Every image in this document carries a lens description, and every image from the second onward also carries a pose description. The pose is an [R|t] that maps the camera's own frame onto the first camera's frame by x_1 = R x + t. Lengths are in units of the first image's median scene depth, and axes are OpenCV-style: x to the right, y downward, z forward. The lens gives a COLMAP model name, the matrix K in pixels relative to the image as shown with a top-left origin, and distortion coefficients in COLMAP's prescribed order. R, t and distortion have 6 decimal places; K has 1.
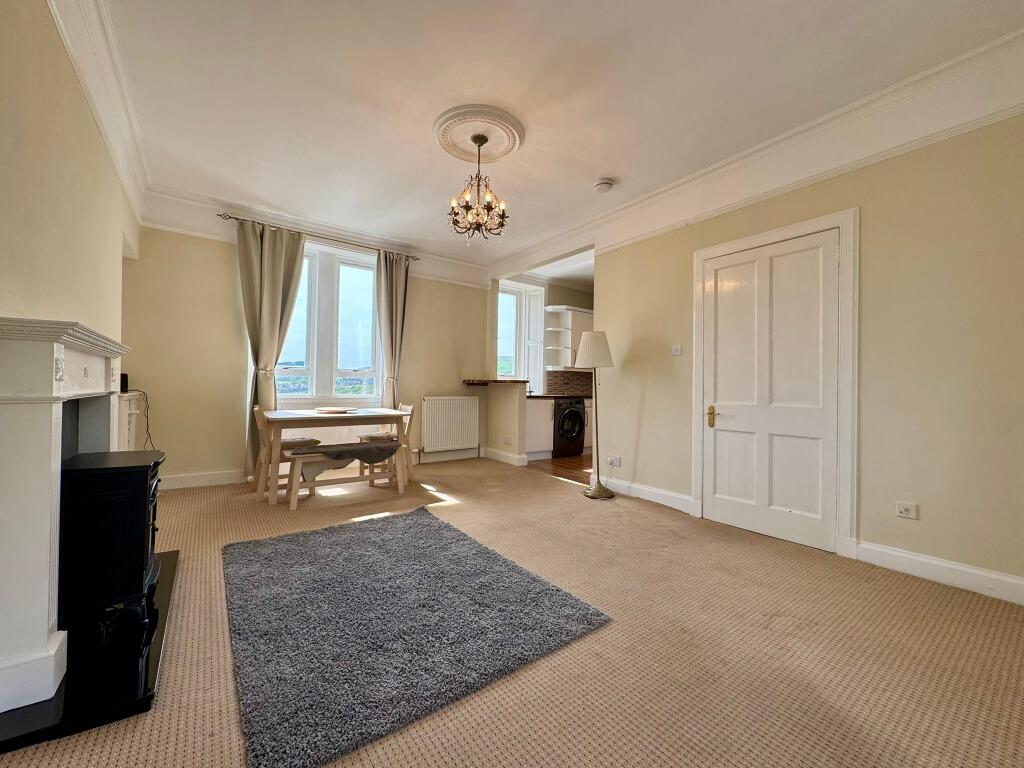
lens RADIAL K [[410.8, 0, 509.3], [0, 410.8, 382.7], [0, 0, 1]] dist [-0.001908, -0.000158]
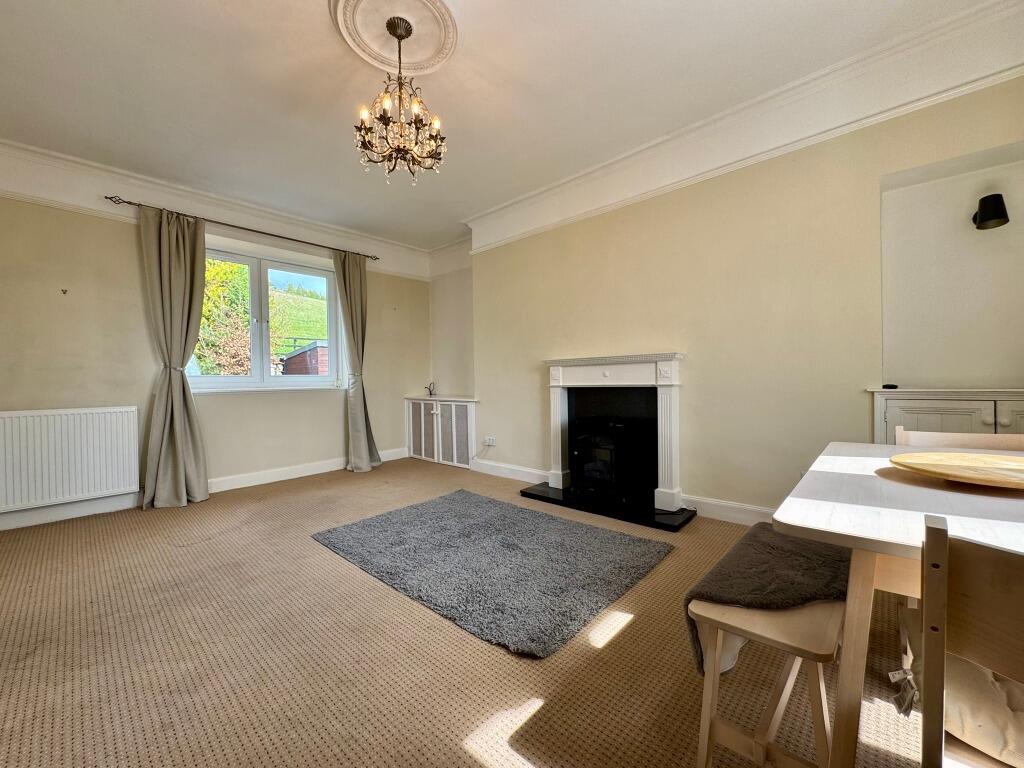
lens RADIAL K [[410.8, 0, 509.3], [0, 410.8, 382.7], [0, 0, 1]] dist [-0.001908, -0.000158]
pose [[-0.984063, -0.001650, -0.177813, -0.099010], [0.000744, 0.999910, -0.013399, 0.017708], [0.177819, -0.013317, -0.983973, 1.268524]]
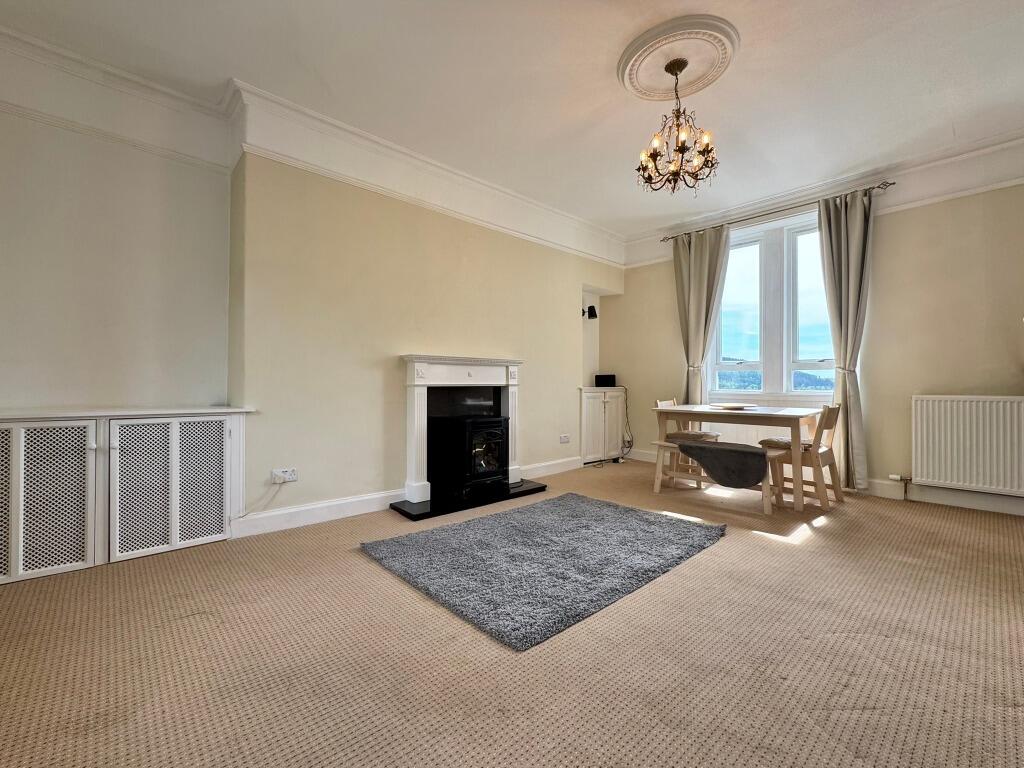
lens RADIAL K [[443.0, 0, 512.0], [0, 443.0, 384.0], [0, 0, 1]] dist [-0.014231, -0.000035]
pose [[0.097130, -0.014483, -0.995166, 0.545314], [0.012939, 0.999828, -0.013288, 0.025277], [0.995188, -0.011586, 0.097301, 0.436573]]
